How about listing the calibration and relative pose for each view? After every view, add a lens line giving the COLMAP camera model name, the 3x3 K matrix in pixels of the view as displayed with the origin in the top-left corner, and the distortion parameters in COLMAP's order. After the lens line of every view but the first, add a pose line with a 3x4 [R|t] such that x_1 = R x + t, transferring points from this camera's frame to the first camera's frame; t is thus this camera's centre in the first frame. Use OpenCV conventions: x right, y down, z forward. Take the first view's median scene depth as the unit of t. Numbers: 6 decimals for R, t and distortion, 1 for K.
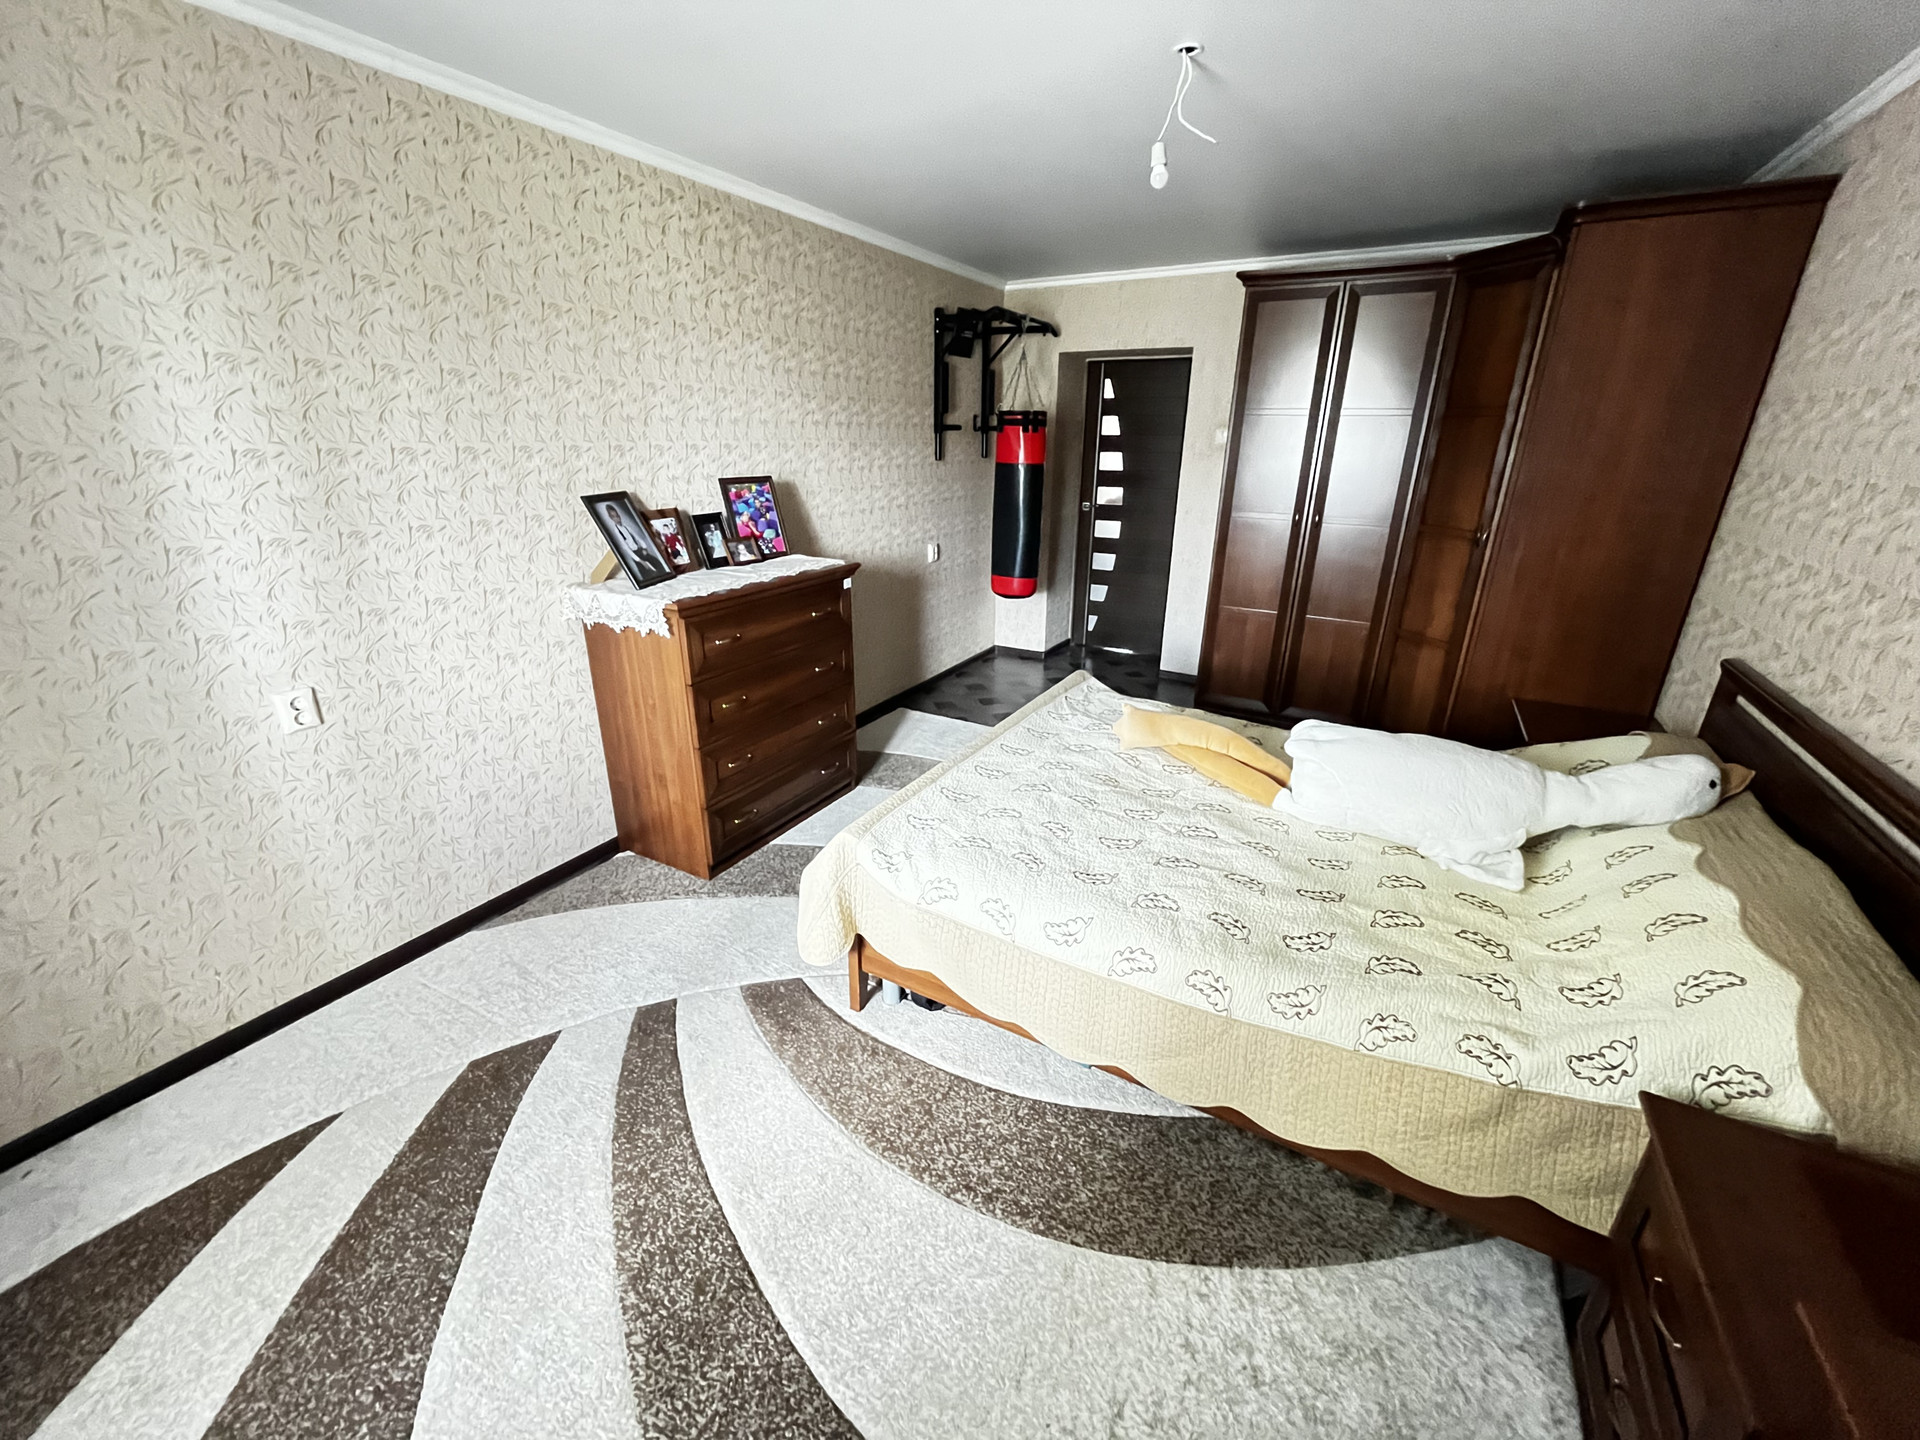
lens RADIAL K [[771.4, 0, 963.0], [0, 771.4, 718.8], [0, 0, 1]] dist [-0.003613, -0.000221]
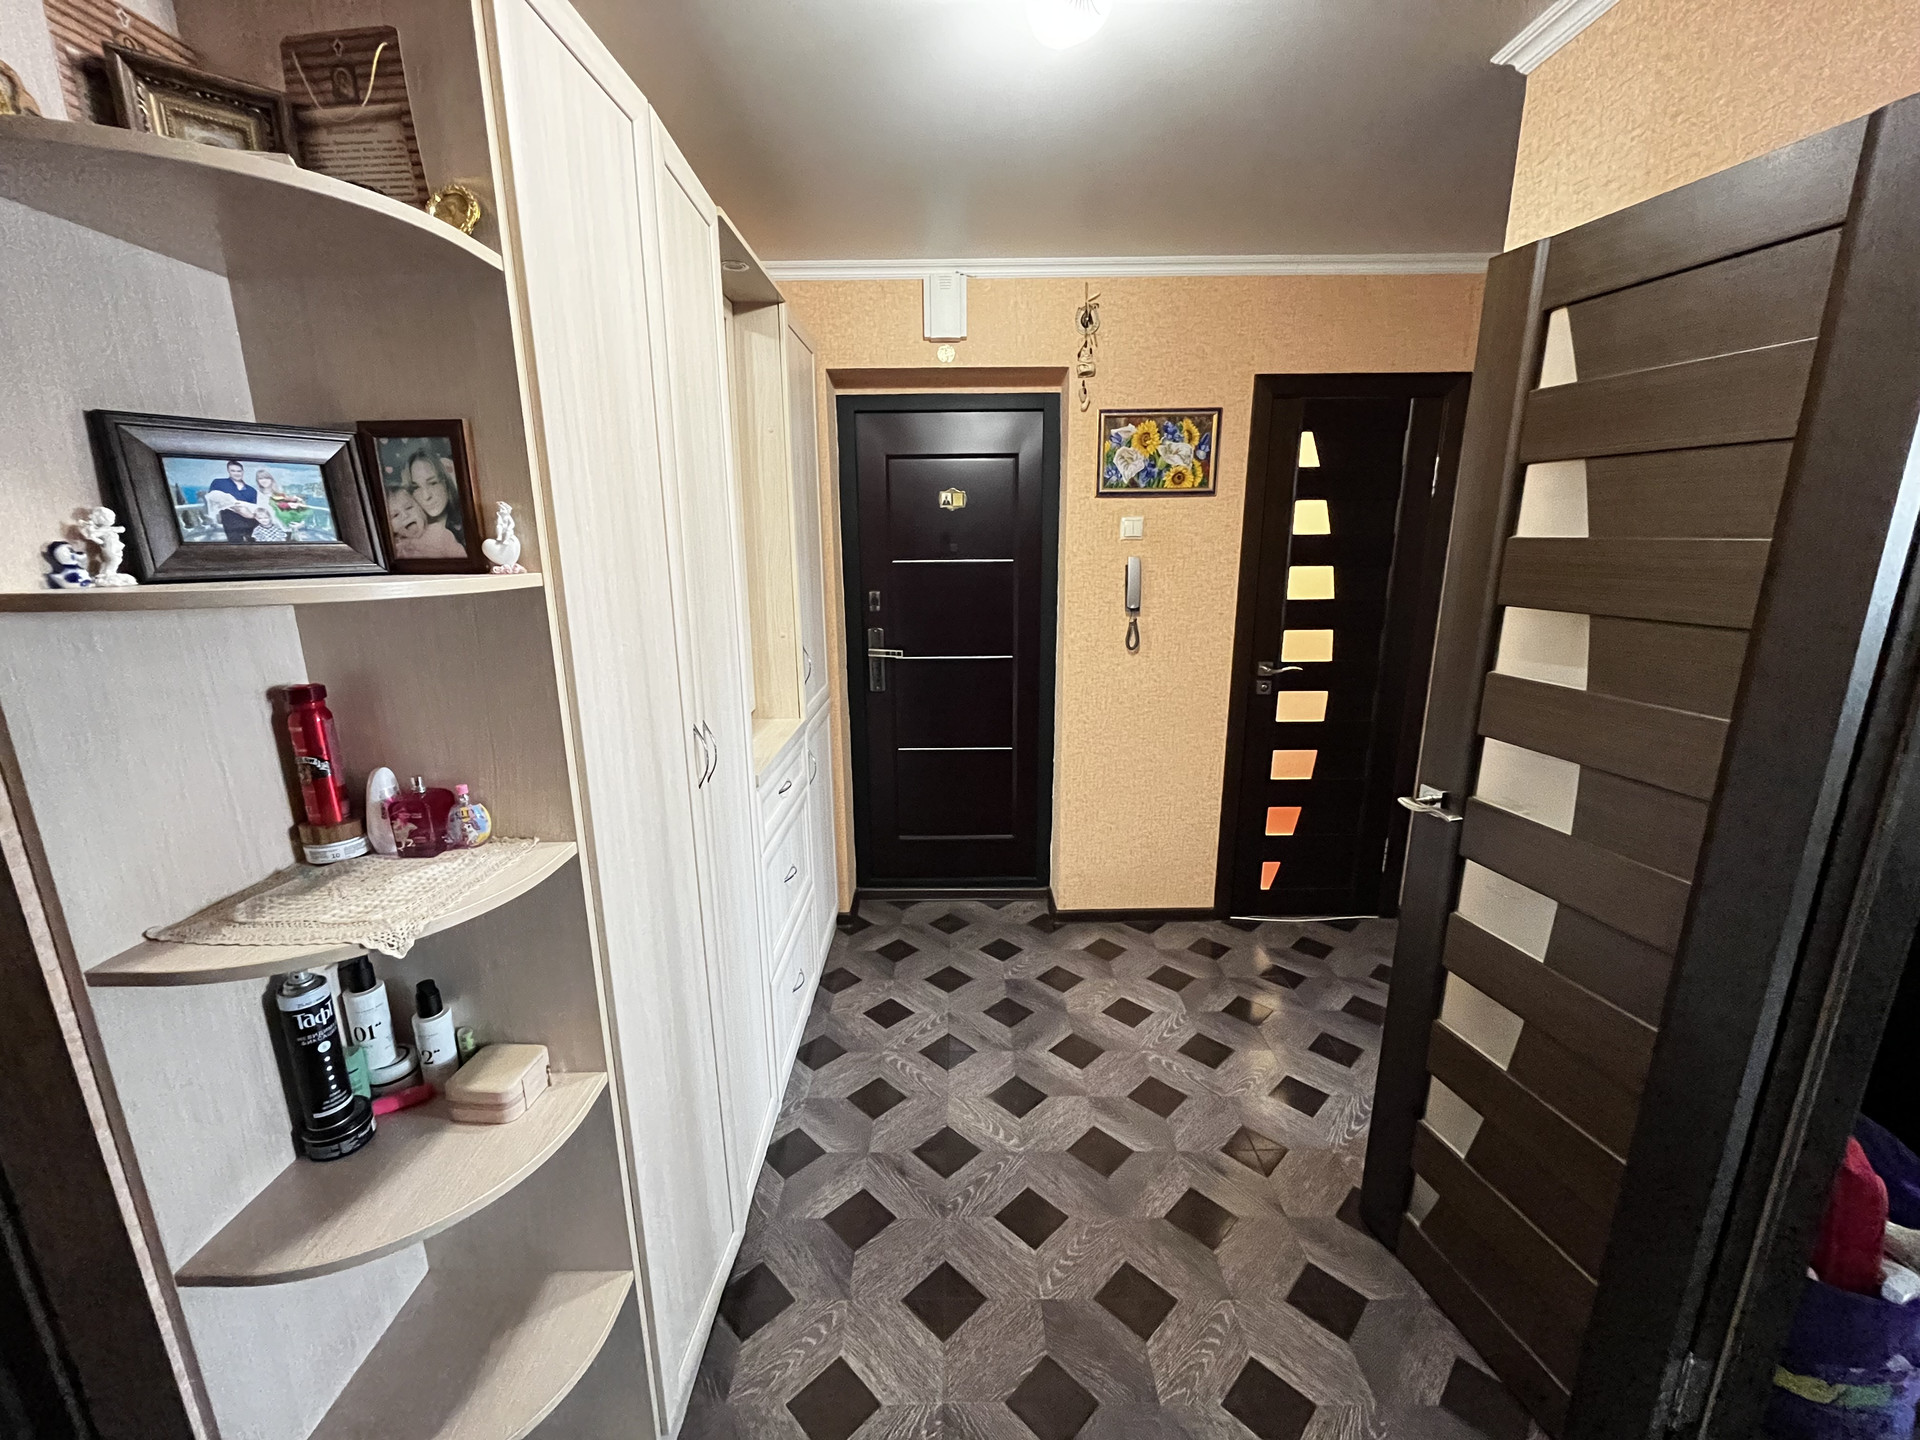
lens RADIAL K [[771.4, 0, 957.2], [0, 771.4, 717.0], [0, 0, 1]] dist [-0.003613, -0.000221]
pose [[0.872235, -0.132251, 0.470867, -0.277065], [0.182795, 0.981128, -0.063042, -0.257150], [-0.453644, 0.141060, 0.879949, 0.664091]]
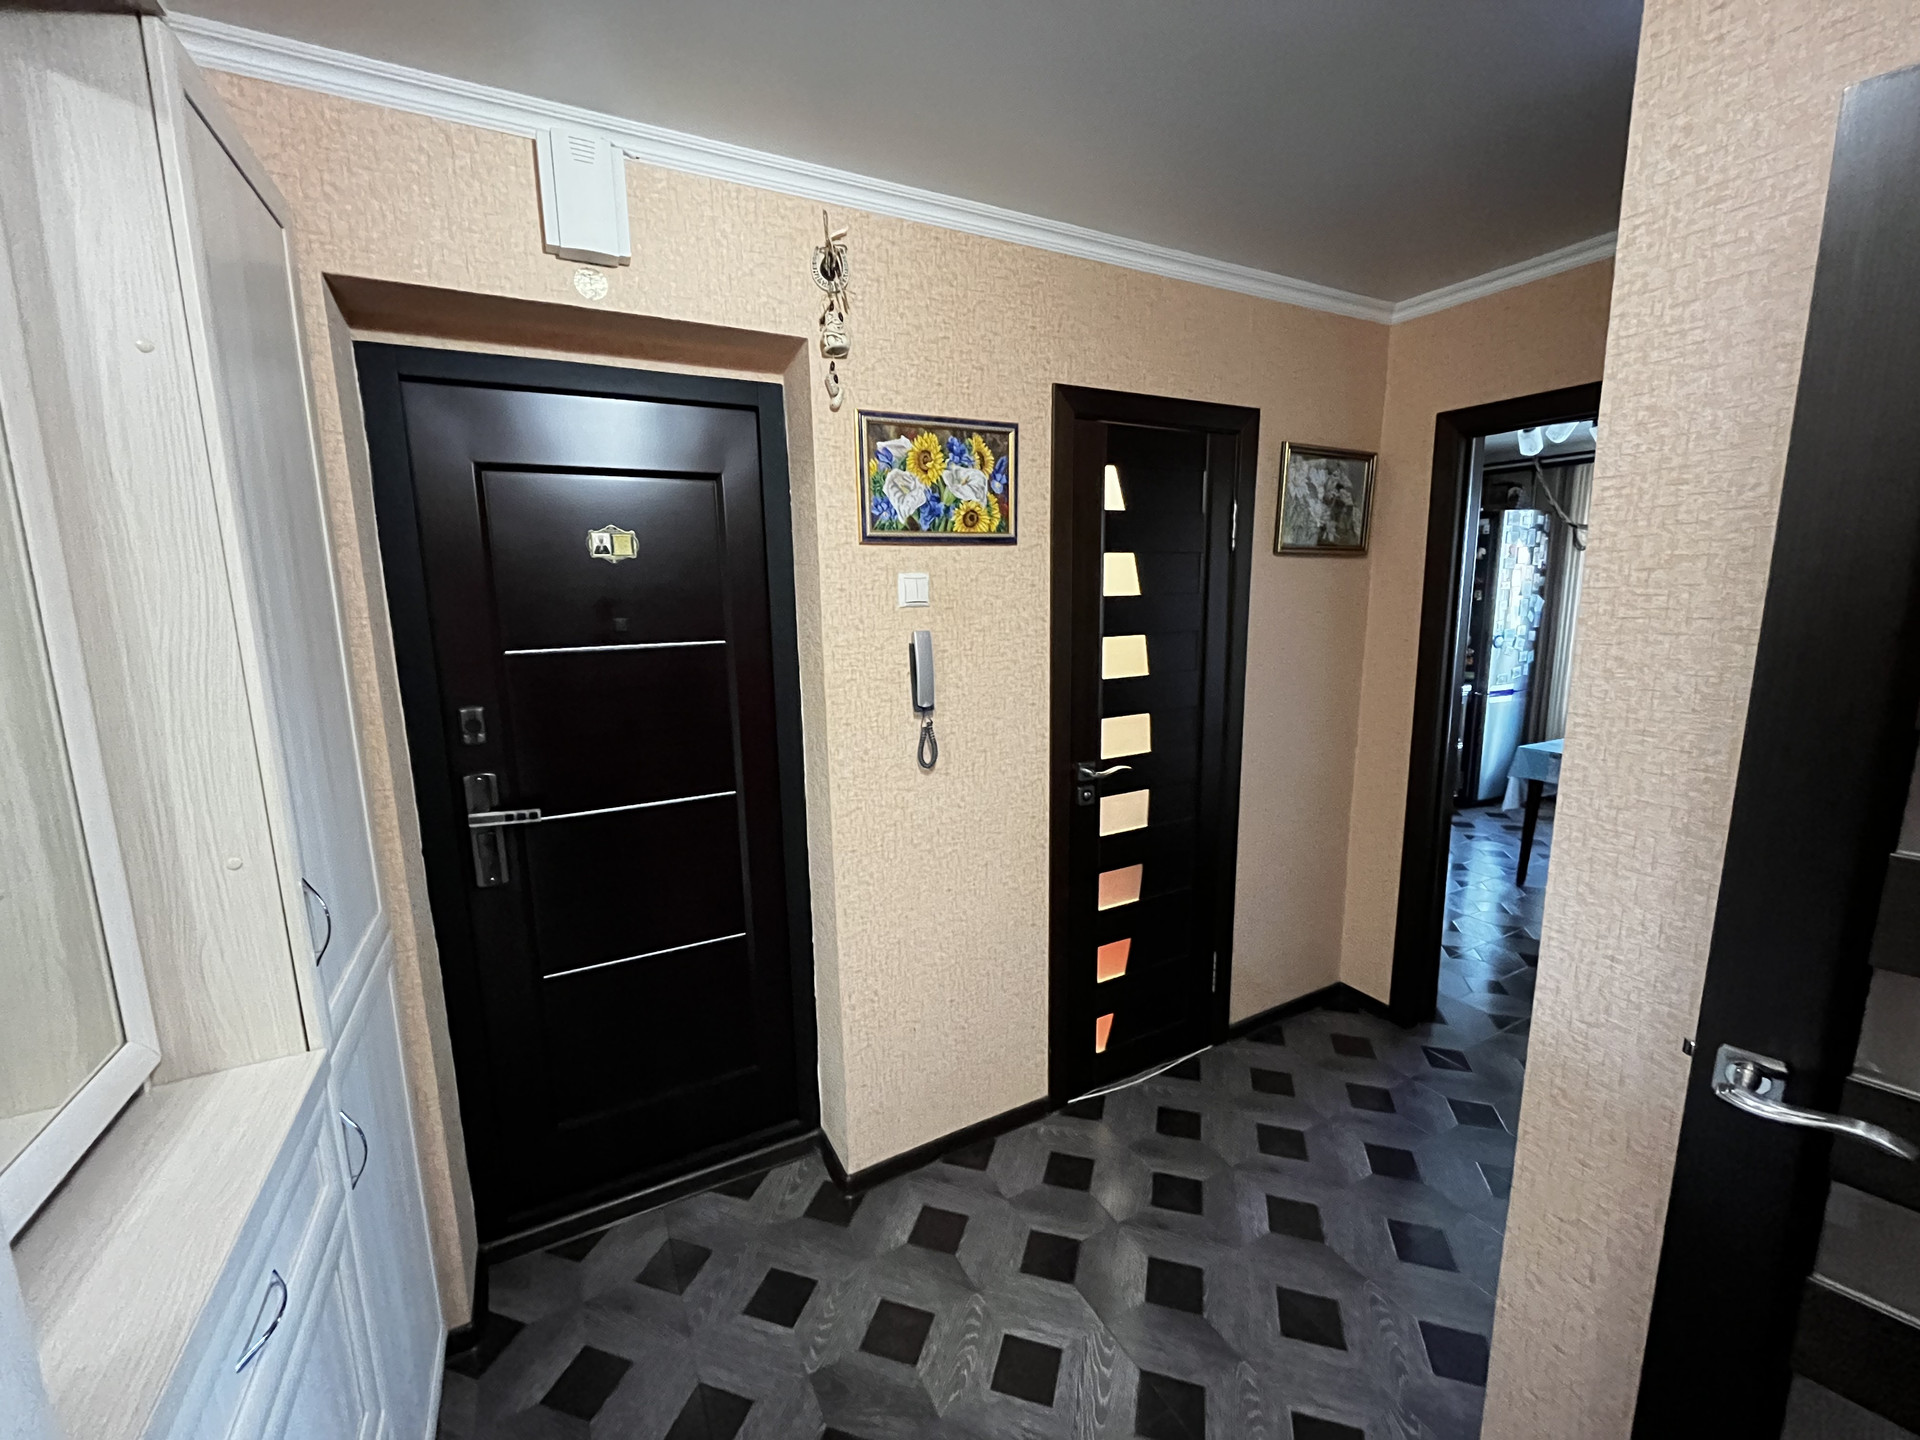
lens RADIAL K [[771.4, 0, 950.9], [0, 771.4, 721.0], [0, 0, 1]] dist [-0.003613, -0.000221]
pose [[0.543937, -0.162752, 0.823191, -0.201909], [0.305518, 0.952089, -0.013640, -0.326121], [-0.781531, 0.258919, 0.567600, 0.851987]]
